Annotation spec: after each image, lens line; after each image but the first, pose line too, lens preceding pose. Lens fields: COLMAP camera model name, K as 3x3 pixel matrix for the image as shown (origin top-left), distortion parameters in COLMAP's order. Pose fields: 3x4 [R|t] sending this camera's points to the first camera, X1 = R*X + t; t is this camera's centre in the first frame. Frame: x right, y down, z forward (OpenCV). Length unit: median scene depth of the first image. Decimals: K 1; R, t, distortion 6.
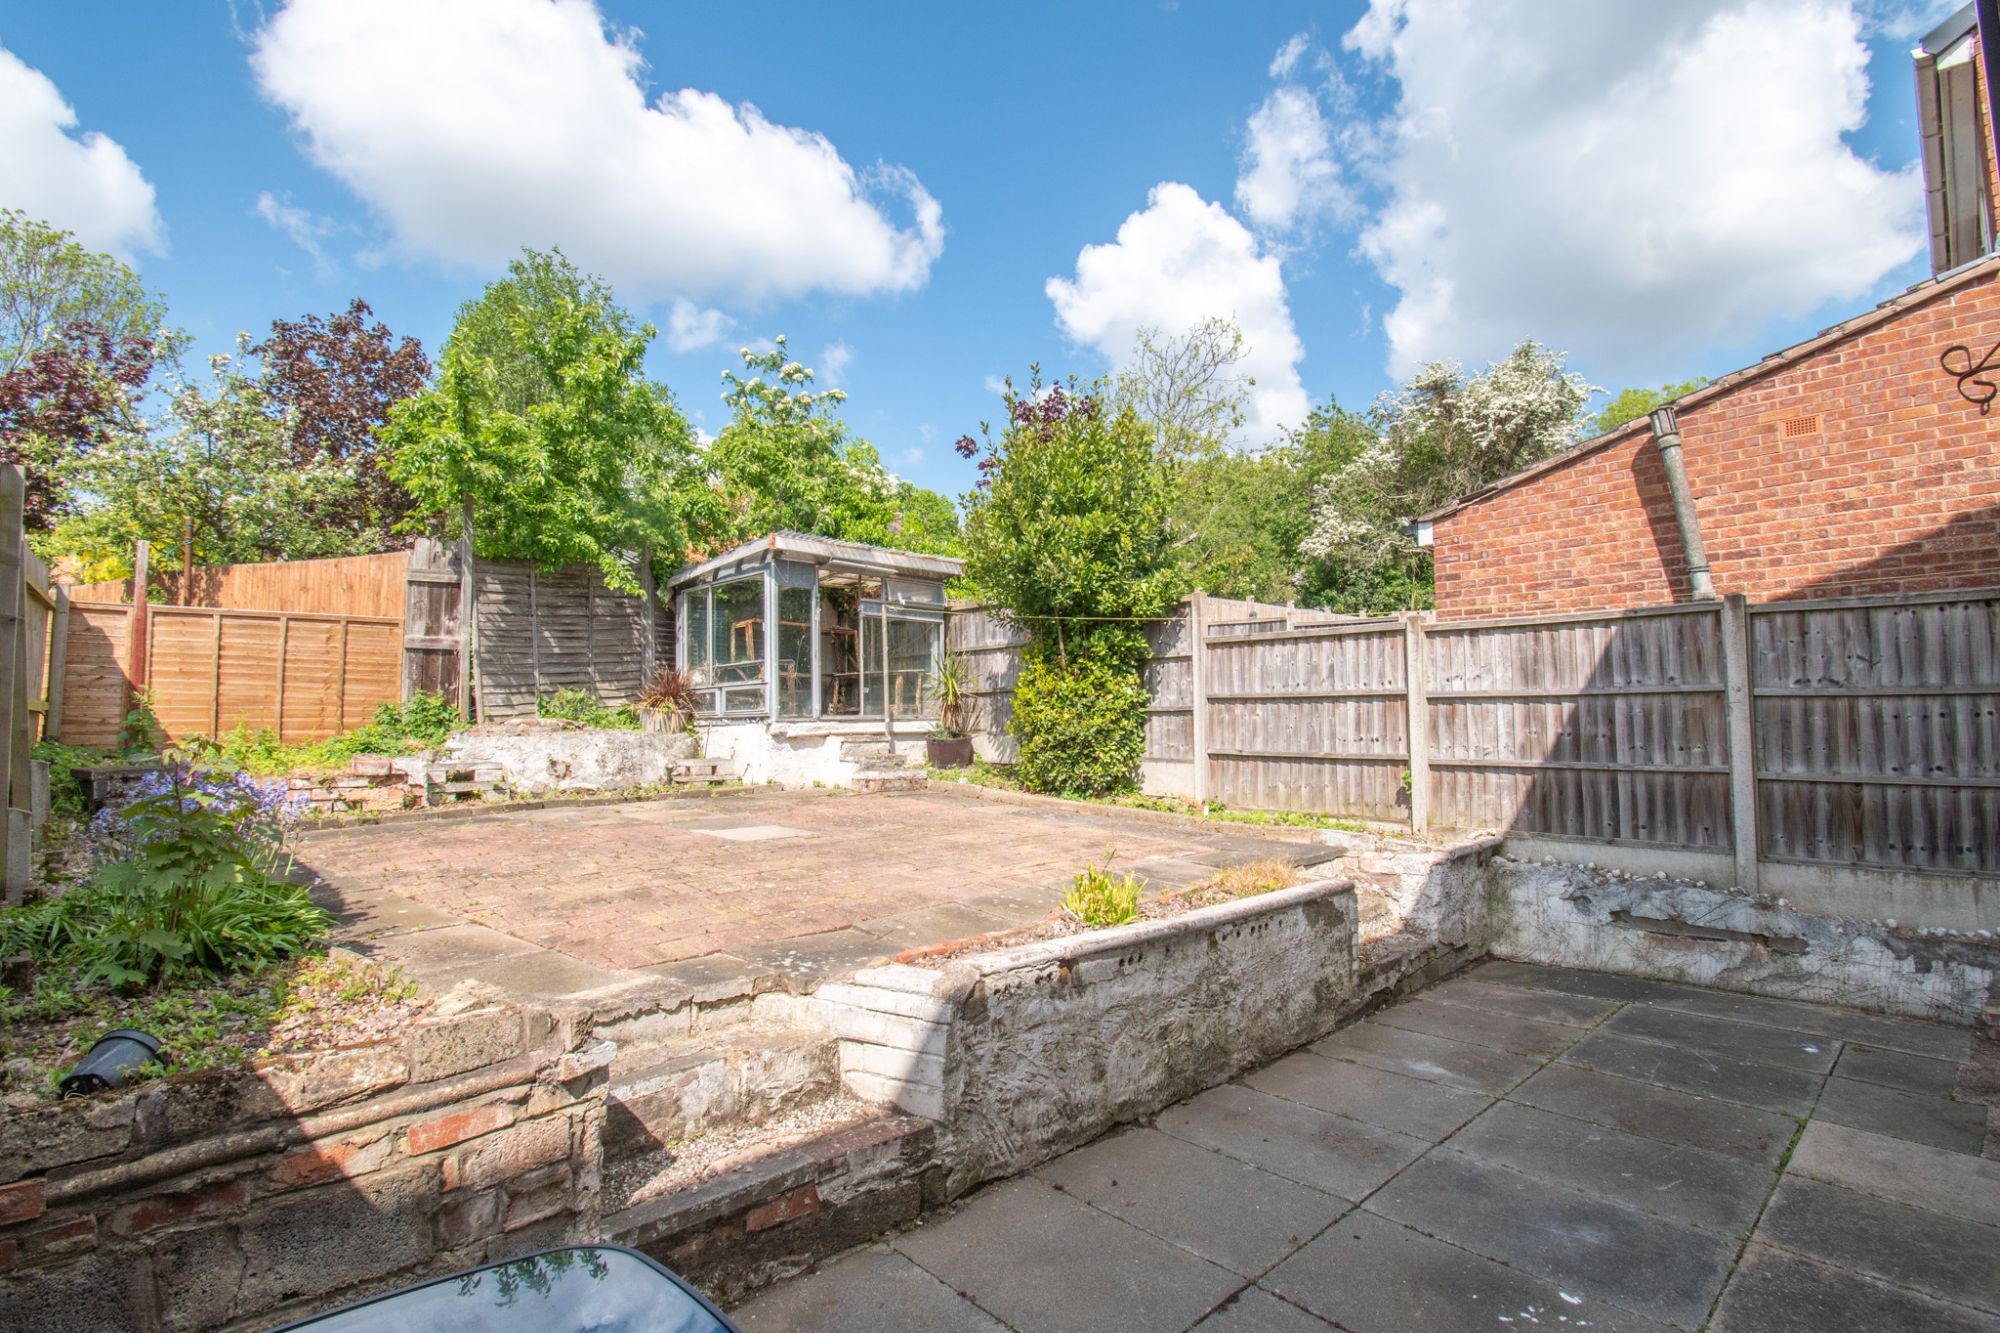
lens RADIAL K [[972.7, 0, 1000.0], [0, 972.7, 666.5], [0, 0, 1]] dist [0.000484, 0.000260]
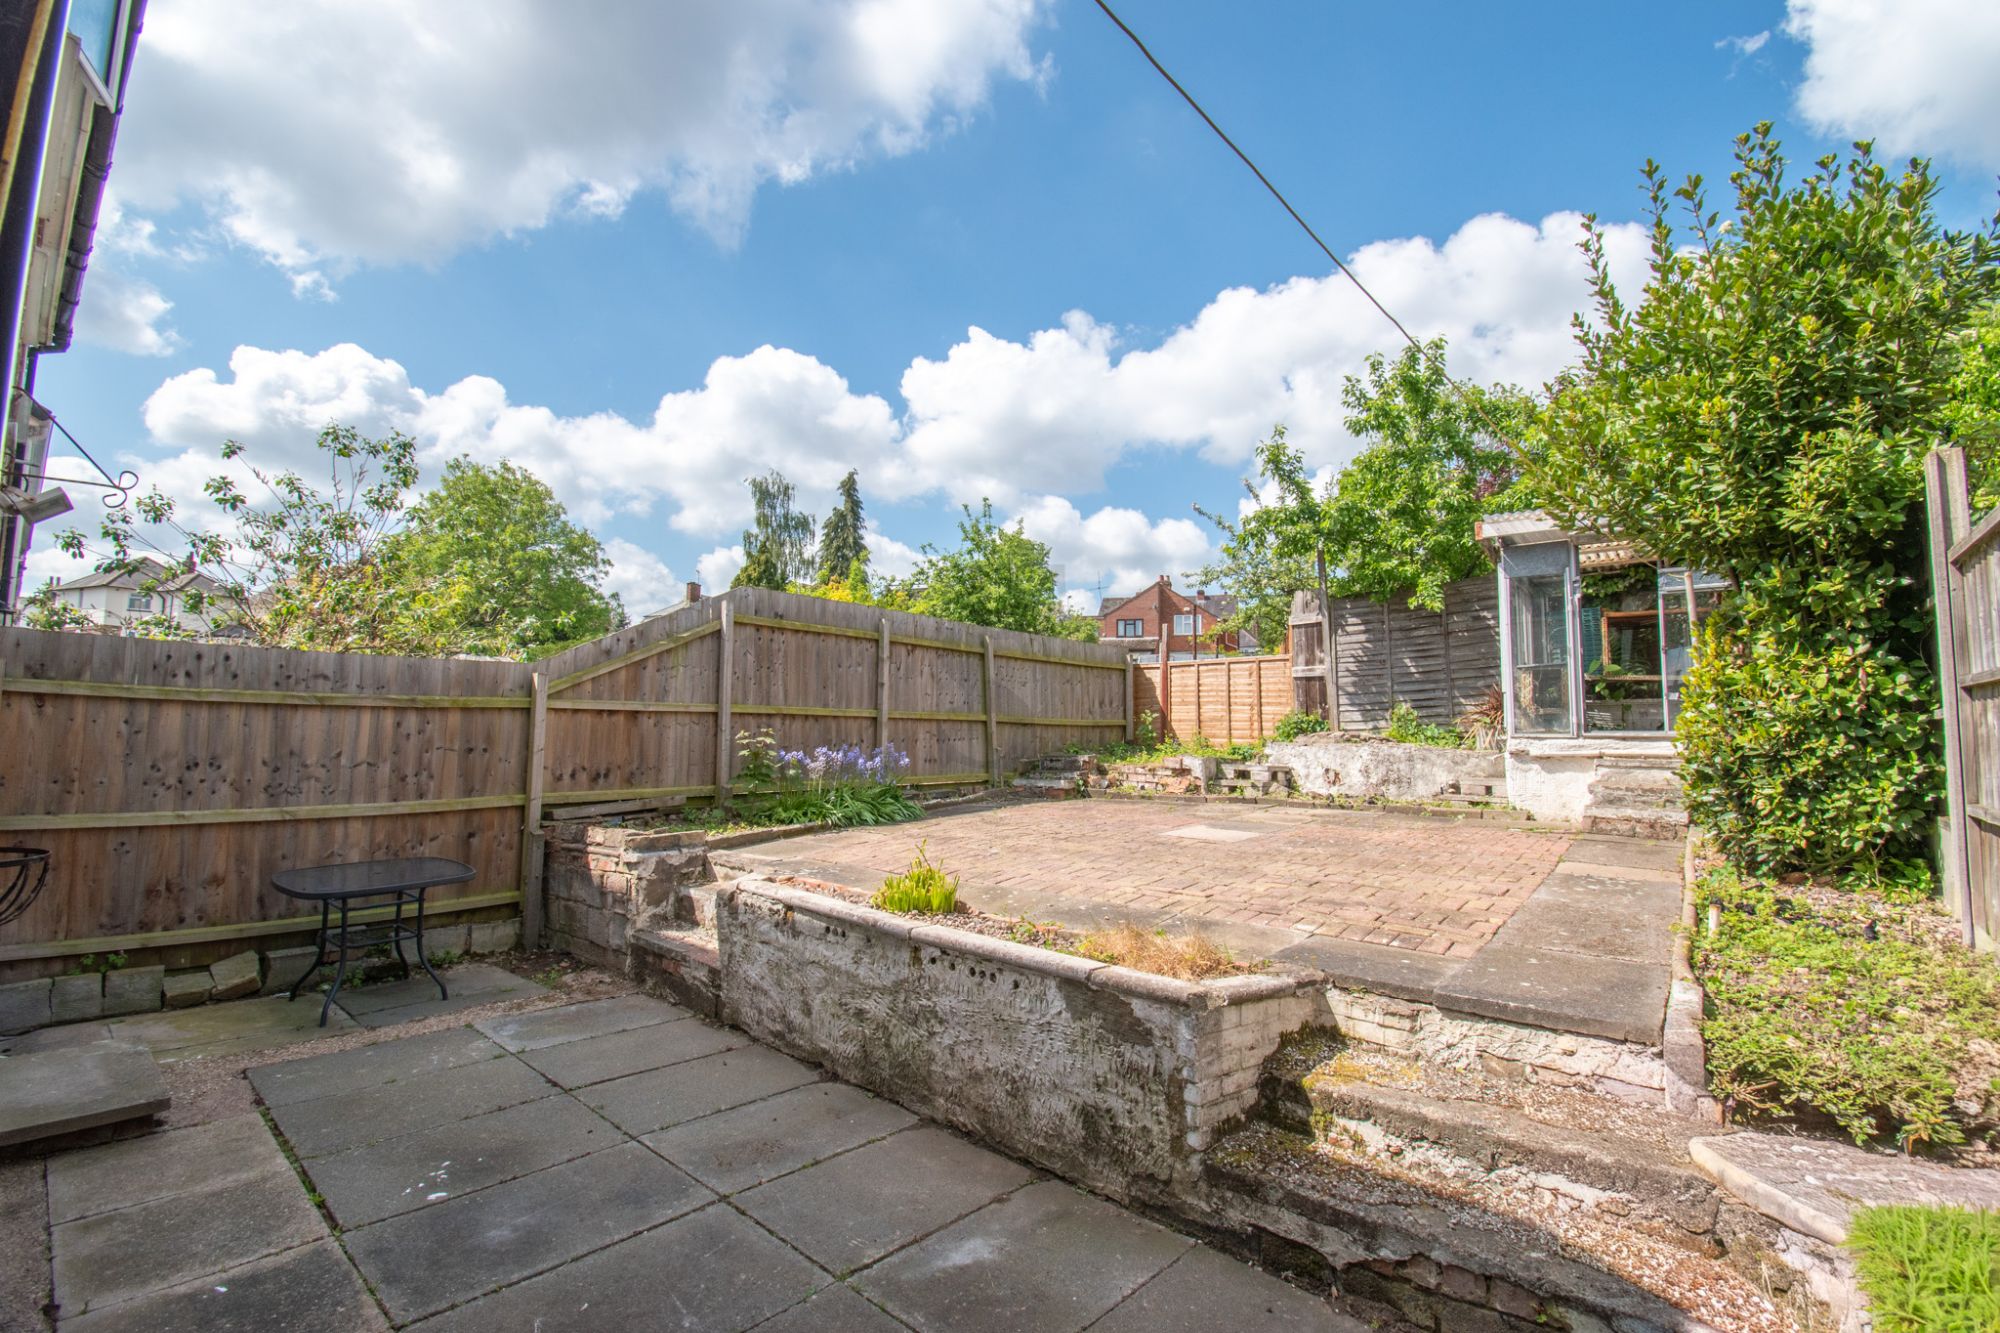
lens RADIAL K [[919.2, 0, 1000.0], [0, 919.2, 666.5], [0, 0, 1]] dist [0.017843, -0.000234]
pose [[0.046997, -0.068105, -0.996571, 1.059014], [0.040395, 0.996987, -0.066228, 0.057182], [0.998078, -0.037144, 0.049607, 0.971352]]
